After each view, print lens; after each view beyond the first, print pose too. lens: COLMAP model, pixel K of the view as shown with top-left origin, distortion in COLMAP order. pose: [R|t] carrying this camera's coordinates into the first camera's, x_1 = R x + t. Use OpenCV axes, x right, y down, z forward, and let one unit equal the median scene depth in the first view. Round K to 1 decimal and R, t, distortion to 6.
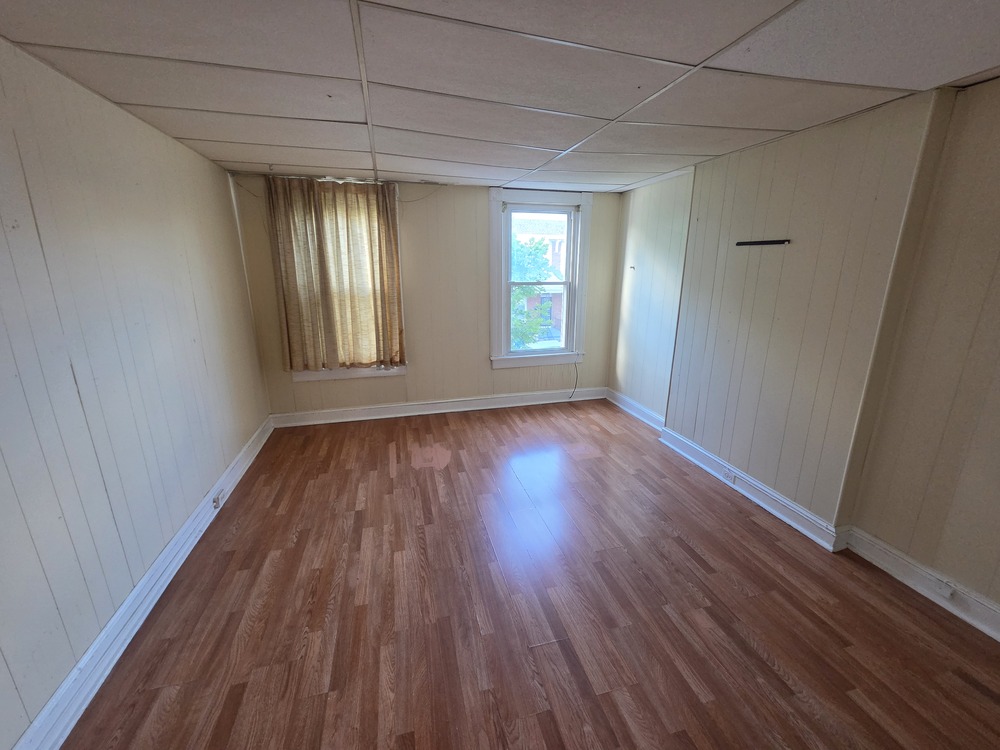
lens RADIAL K [[408.7, 0, 505.4], [0, 408.7, 373.1], [0, 0, 1]] dist [-0.001621, -0.001574]
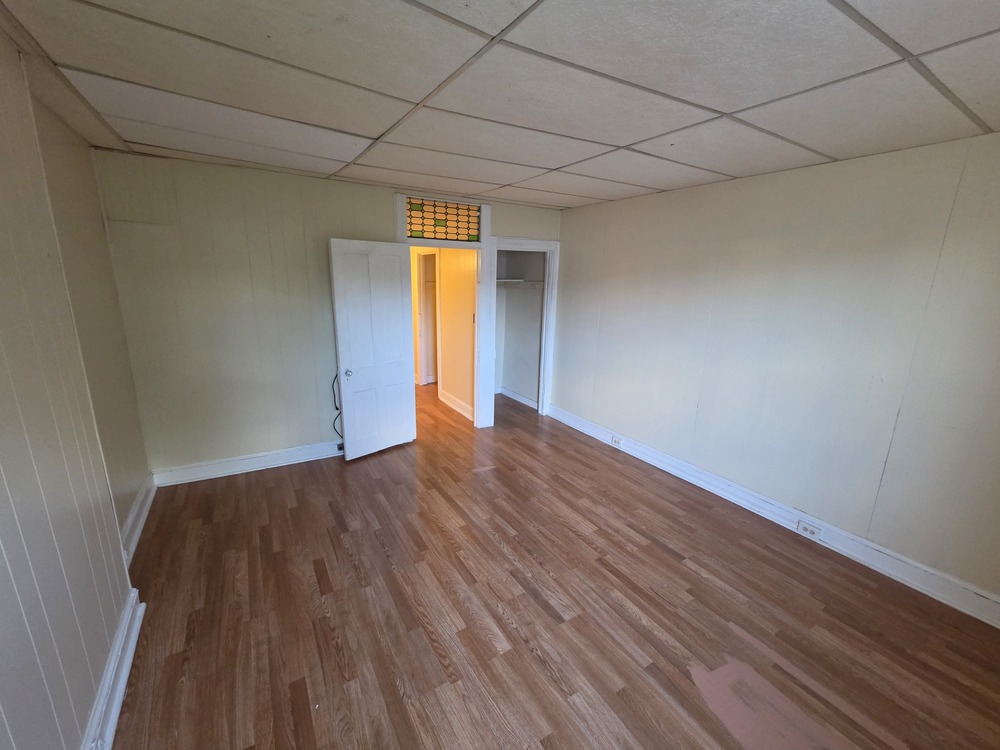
lens RADIAL K [[408.7, 0, 500.6], [0, 408.7, 379.0], [0, 0, 1]] dist [-0.001621, -0.001574]
pose [[-0.958614, 0.040293, -0.281844, 0.287491], [-0.103210, 0.873419, 0.475906, -0.429327], [0.265344, 0.485299, -0.833113, 1.571244]]
